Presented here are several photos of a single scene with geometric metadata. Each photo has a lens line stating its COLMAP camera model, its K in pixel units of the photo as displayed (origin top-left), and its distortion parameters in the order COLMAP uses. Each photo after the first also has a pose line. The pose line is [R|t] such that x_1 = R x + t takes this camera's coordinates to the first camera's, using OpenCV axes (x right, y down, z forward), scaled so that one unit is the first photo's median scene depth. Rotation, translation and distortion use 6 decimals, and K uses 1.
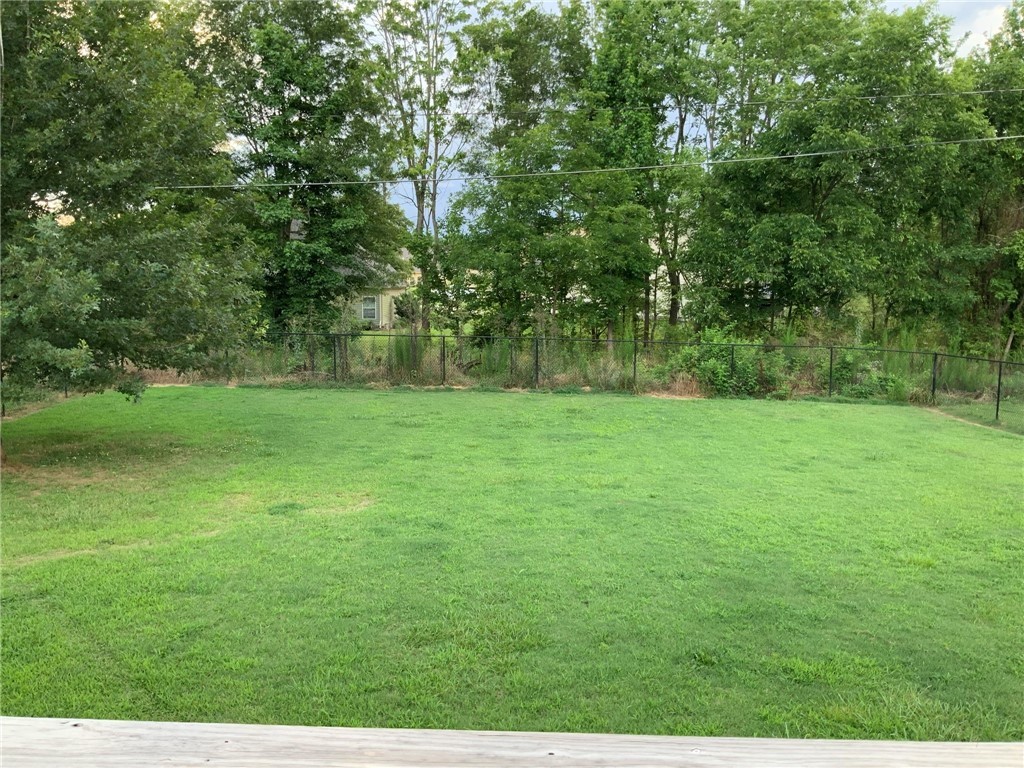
lens RADIAL K [[849.7, 0, 508.9], [0, 849.7, 382.6], [0, 0, 1]] dist [0.102733, -0.193767]
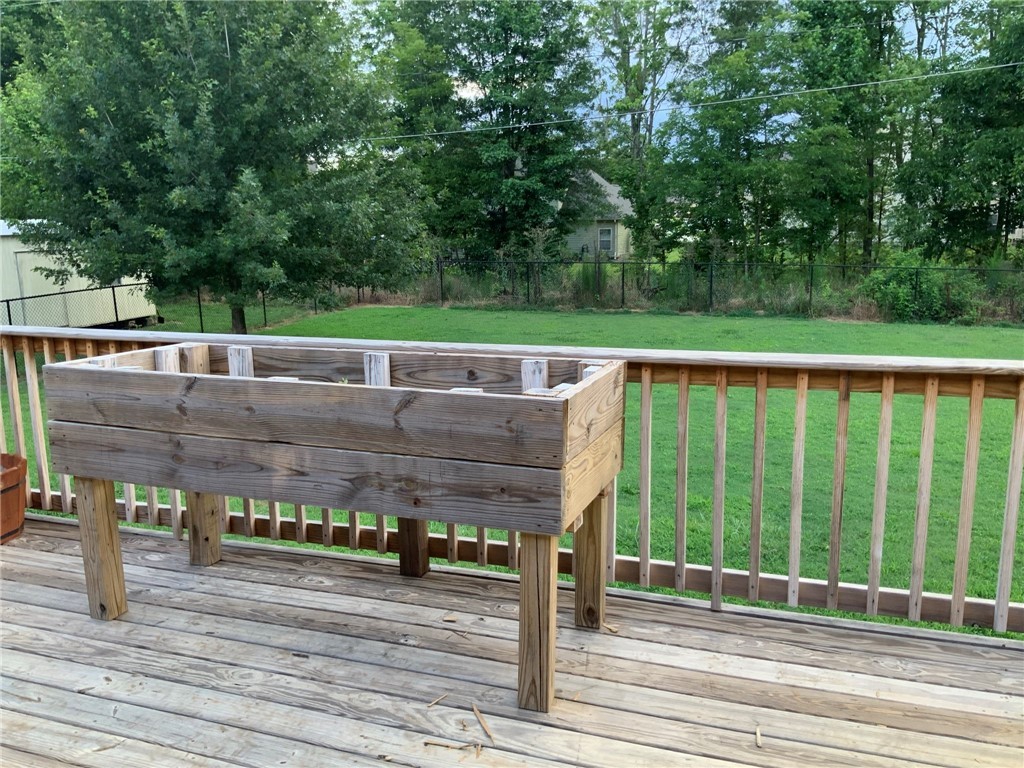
lens RADIAL K [[849.7, 0, 508.9], [0, 849.7, 382.6], [0, 0, 1]] dist [0.102733, -0.193767]
pose [[0.951741, 0.035098, -0.304889, 0.116013], [-0.011430, 0.996804, 0.079069, 0.012857], [0.306689, -0.071769, 0.949100, -0.082633]]
